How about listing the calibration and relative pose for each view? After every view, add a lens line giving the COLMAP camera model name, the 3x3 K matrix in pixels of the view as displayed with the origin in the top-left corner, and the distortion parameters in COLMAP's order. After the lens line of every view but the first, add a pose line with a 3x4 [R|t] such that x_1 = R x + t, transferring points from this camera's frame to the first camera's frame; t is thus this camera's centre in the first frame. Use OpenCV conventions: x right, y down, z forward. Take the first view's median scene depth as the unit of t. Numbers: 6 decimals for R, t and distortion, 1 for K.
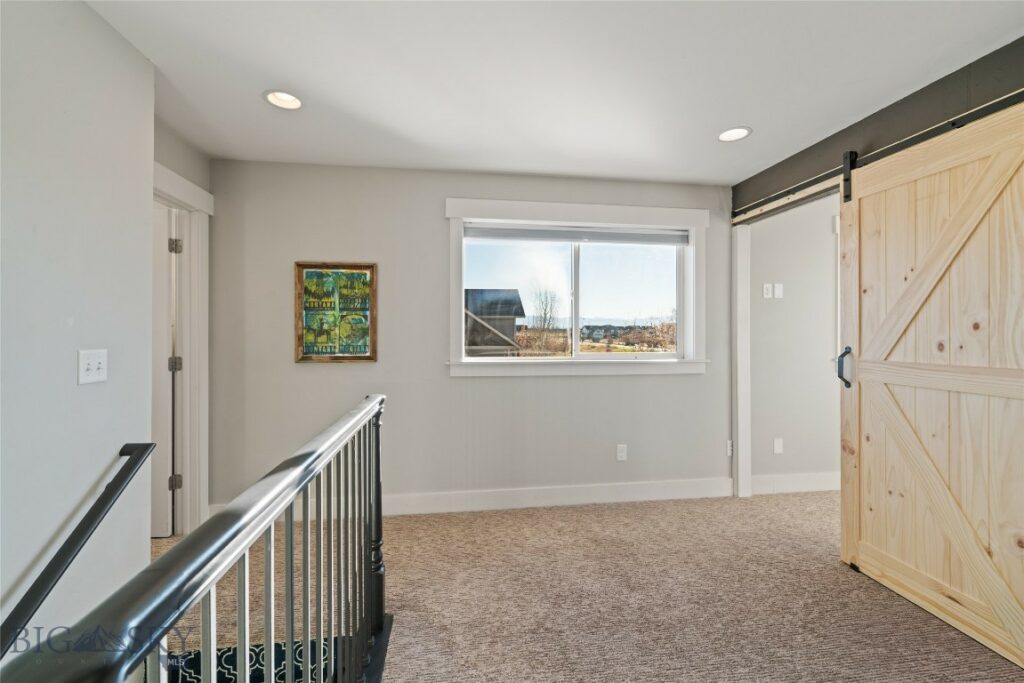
lens RADIAL K [[415.1, 0, 508.4], [0, 415.1, 335.4], [0, 0, 1]] dist [0.001530, -0.000041]
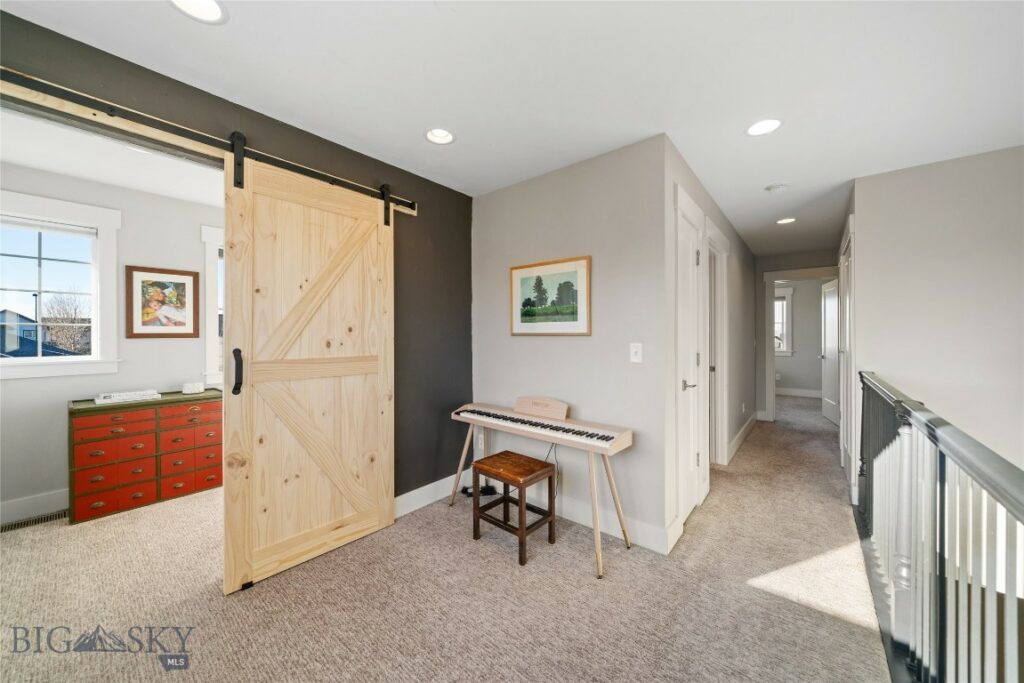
lens RADIAL K [[368.6, 0, 513.8], [0, 368.6, 335.3], [0, 0, 1]] dist [0.001982, 0.000055]
pose [[-0.671232, -0.003414, 0.741239, -0.190640], [0.001941, 0.999978, 0.006363, -0.007039], [-0.741244, 0.005709, -0.671211, 1.178626]]
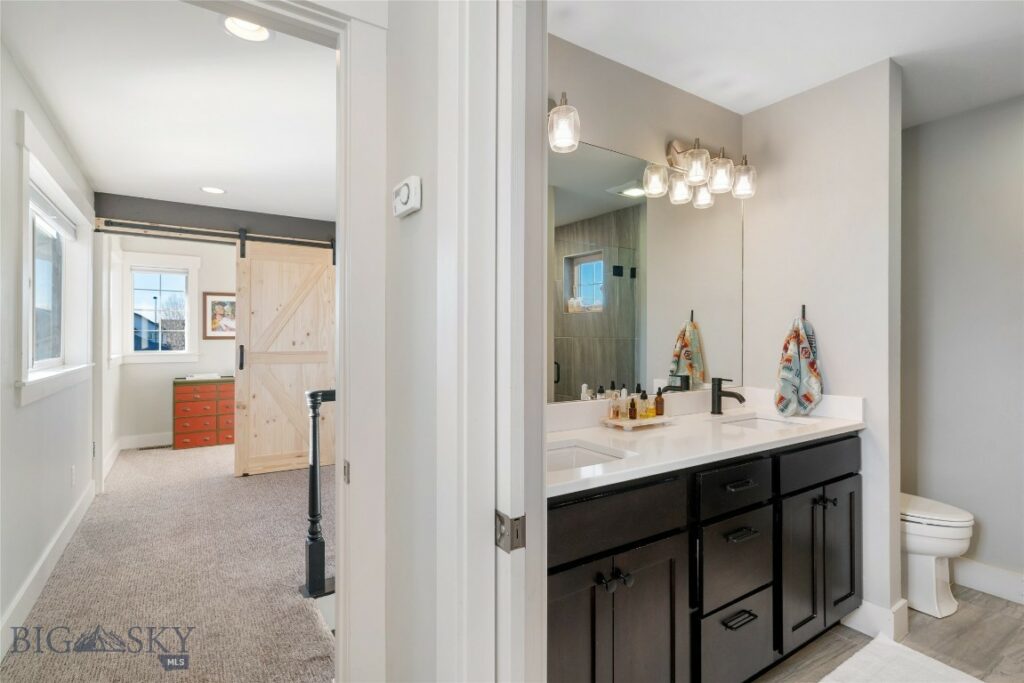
lens RADIAL K [[501.8, 0, 511.8], [0, 501.8, 339.8], [0, 0, 1]] dist [0.017540, -0.000031]
pose [[-0.422641, -0.005291, 0.906282, -1.579216], [-0.002804, 0.999986, 0.004530, -0.005631], [-0.906293, -0.000627, -0.422650, 0.942767]]
